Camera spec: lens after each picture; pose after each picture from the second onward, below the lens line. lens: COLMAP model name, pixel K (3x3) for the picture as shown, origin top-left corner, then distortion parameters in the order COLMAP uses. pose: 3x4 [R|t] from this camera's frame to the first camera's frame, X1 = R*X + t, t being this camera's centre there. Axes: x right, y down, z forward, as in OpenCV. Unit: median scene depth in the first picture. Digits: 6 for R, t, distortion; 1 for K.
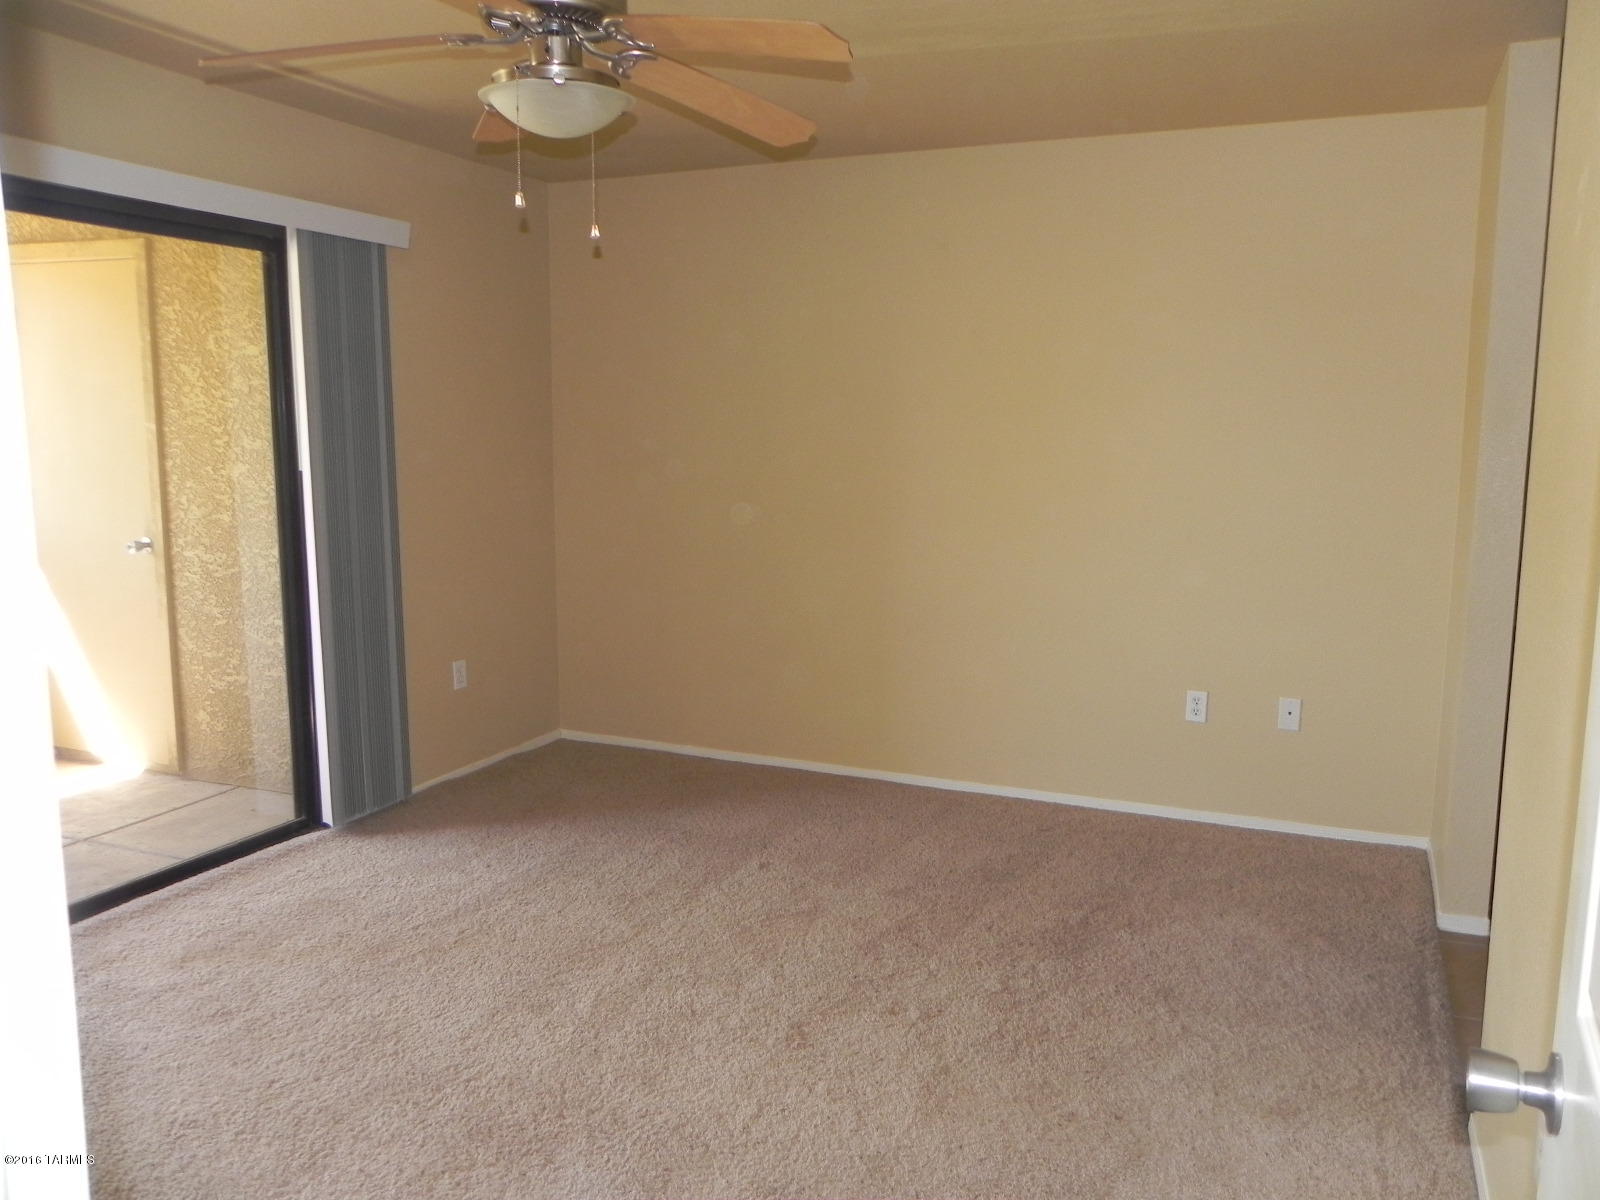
lens RADIAL K [[1217.5, 0, 800.1], [0, 1217.5, 596.2], [0, 0, 1]] dist [-0.015116, 0.009880]
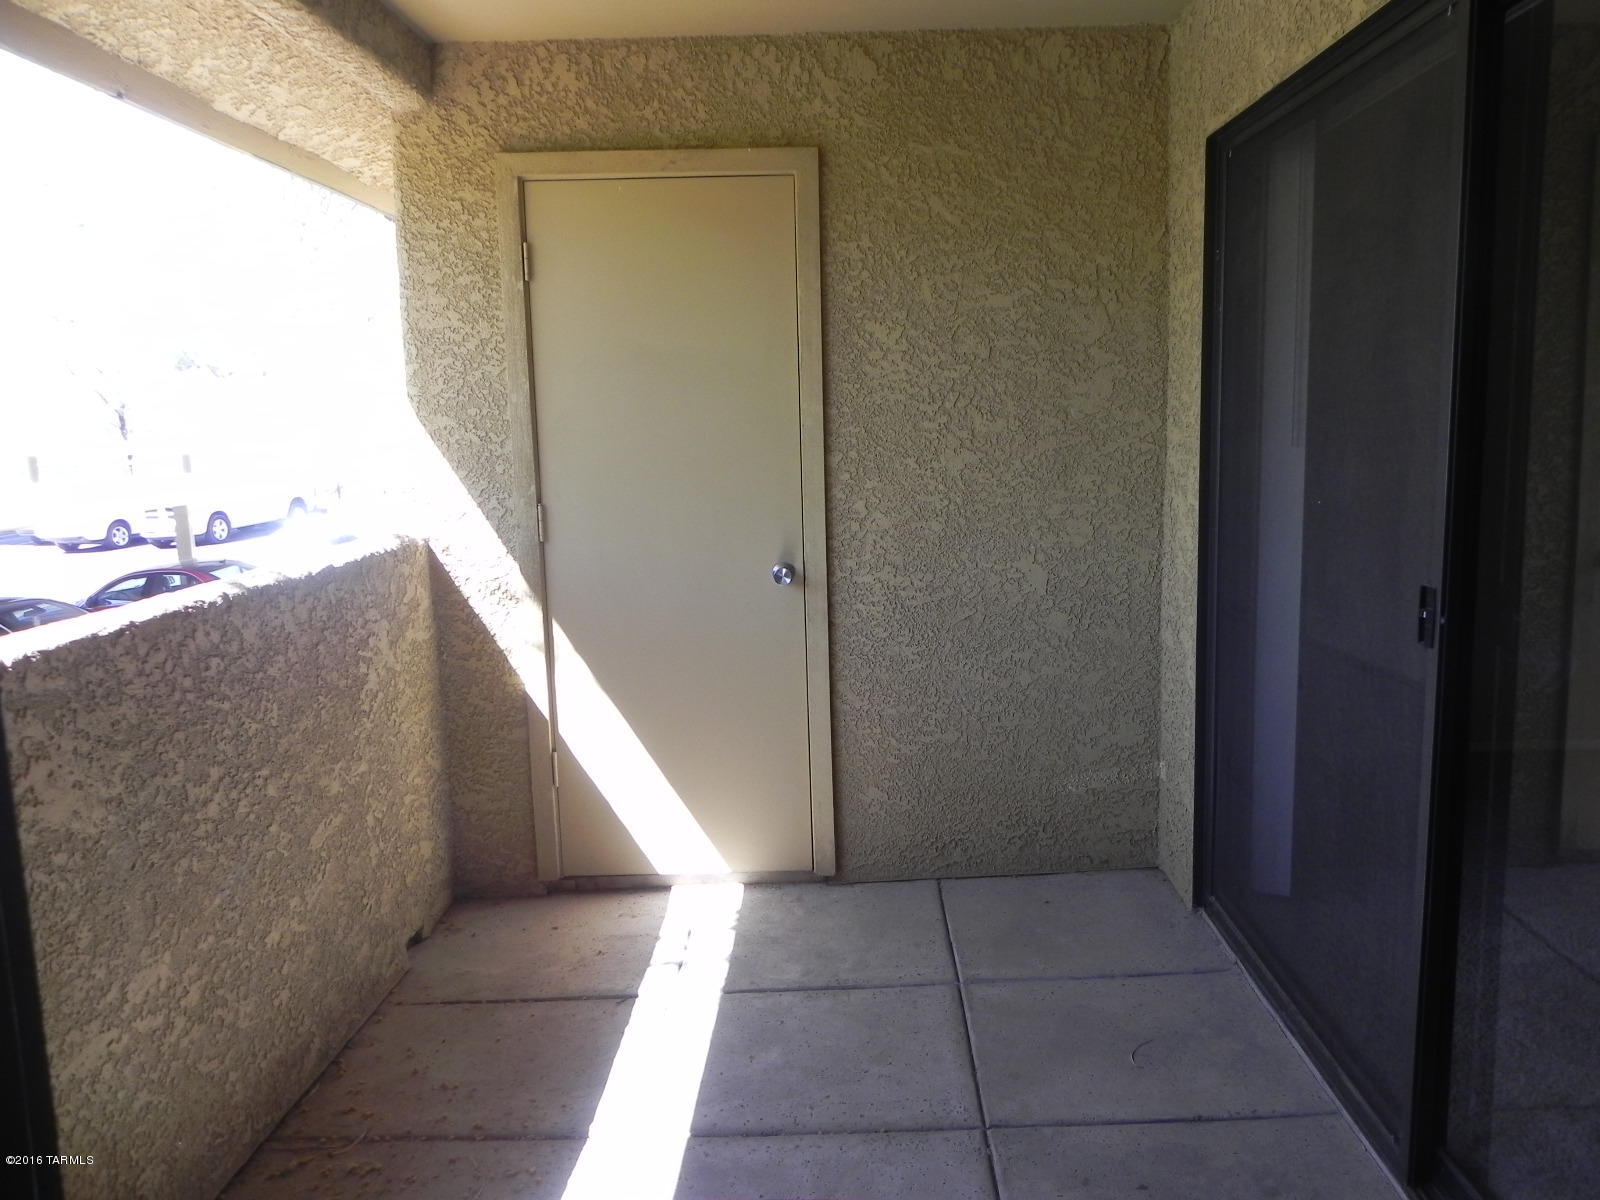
lens RADIAL K [[1217.5, 0, 802.1], [0, 1217.5, 601.6], [0, 0, 1]] dist [-0.015116, 0.009880]
pose [[0.920031, -0.090802, 0.381179, -0.834582], [0.092454, 0.995618, 0.014018, -0.035574], [-0.380782, 0.022345, 0.924395, 0.332527]]
